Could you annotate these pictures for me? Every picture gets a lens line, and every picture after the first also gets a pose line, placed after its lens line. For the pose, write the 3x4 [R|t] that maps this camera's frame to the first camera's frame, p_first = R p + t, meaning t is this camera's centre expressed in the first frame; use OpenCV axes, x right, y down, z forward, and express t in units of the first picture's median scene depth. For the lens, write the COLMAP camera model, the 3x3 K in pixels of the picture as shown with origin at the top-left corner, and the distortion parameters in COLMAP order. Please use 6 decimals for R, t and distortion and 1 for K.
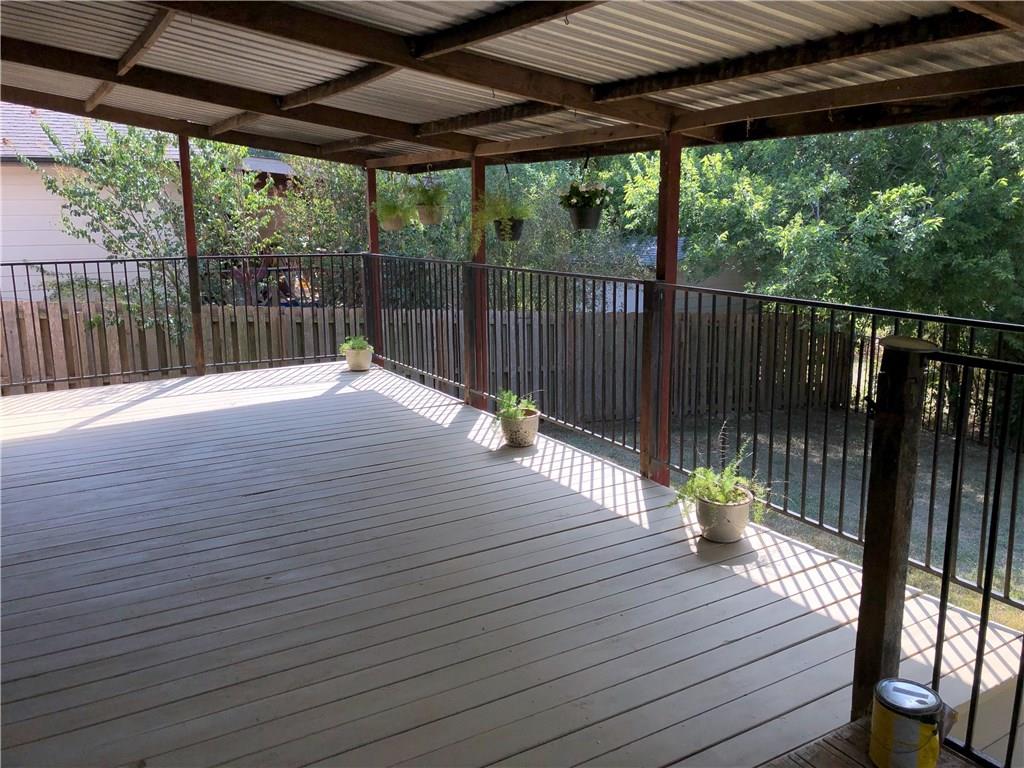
lens RADIAL K [[852.6, 0, 516.9], [0, 852.6, 374.3], [0, 0, 1]] dist [0.032352, 0.006496]
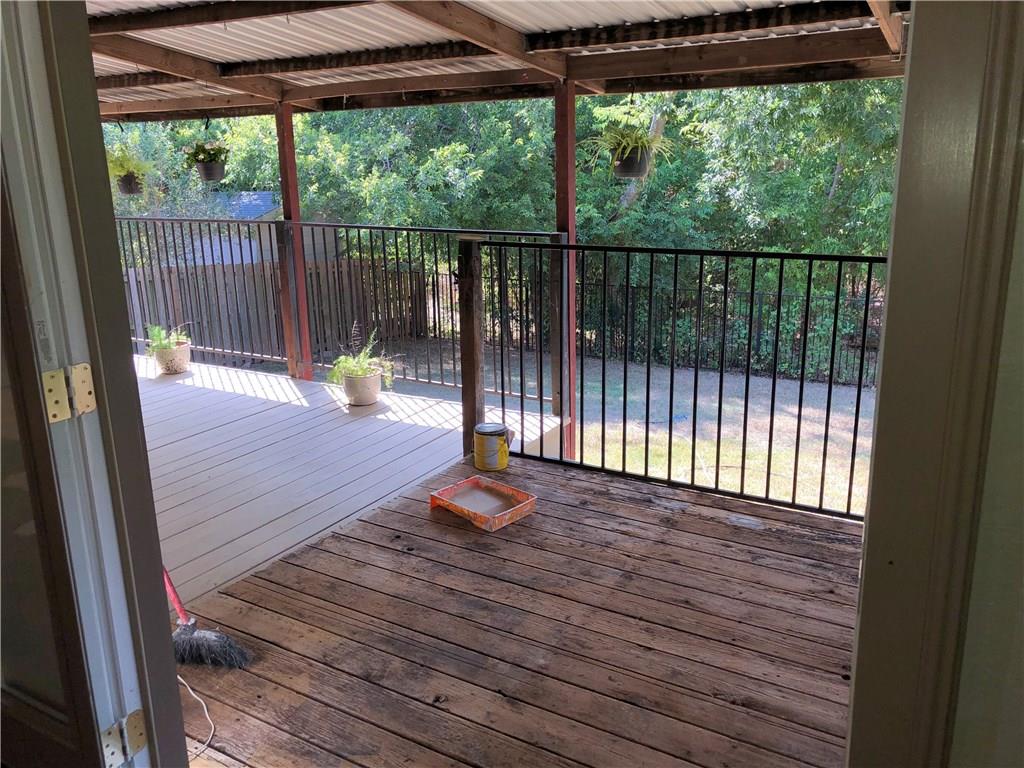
lens RADIAL K [[837.7, 0, 519.2], [0, 837.7, 371.0], [0, 0, 1]] dist [0.021278, -0.001935]
pose [[0.879916, -0.126131, 0.458081, -0.108483], [0.103556, 0.991853, 0.074186, 0.045735], [-0.463706, -0.017840, 0.885809, -0.222505]]
